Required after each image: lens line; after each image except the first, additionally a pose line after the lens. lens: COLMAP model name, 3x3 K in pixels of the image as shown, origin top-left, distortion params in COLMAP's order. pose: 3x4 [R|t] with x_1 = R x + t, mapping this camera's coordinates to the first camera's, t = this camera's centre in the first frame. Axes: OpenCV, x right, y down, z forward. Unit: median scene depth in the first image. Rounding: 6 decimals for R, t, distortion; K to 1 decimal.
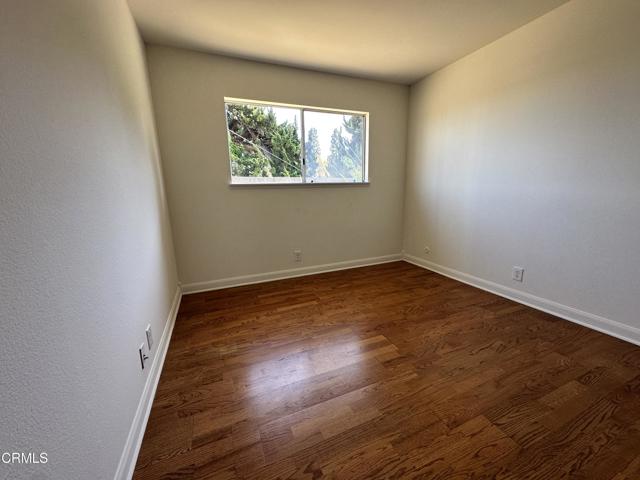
lens RADIAL K [[256.4, 0, 319.9], [0, 256.4, 240.7], [0, 0, 1]] dist [-0.003269, 0.000653]
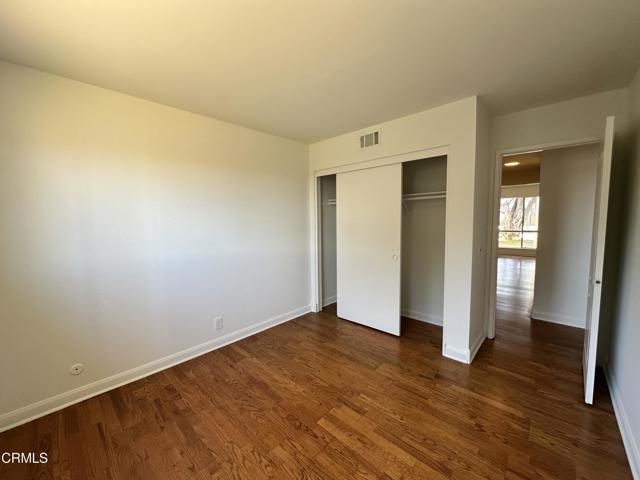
lens RADIAL K [[256.4, 0, 316.4], [0, 256.4, 239.8], [0, 0, 1]] dist [-0.003269, 0.000653]
pose [[-0.406019, -0.040596, 0.912963, -0.469195], [0.209028, 0.968403, 0.136022, -0.319291], [-0.889638, 0.246062, -0.384704, 1.021227]]
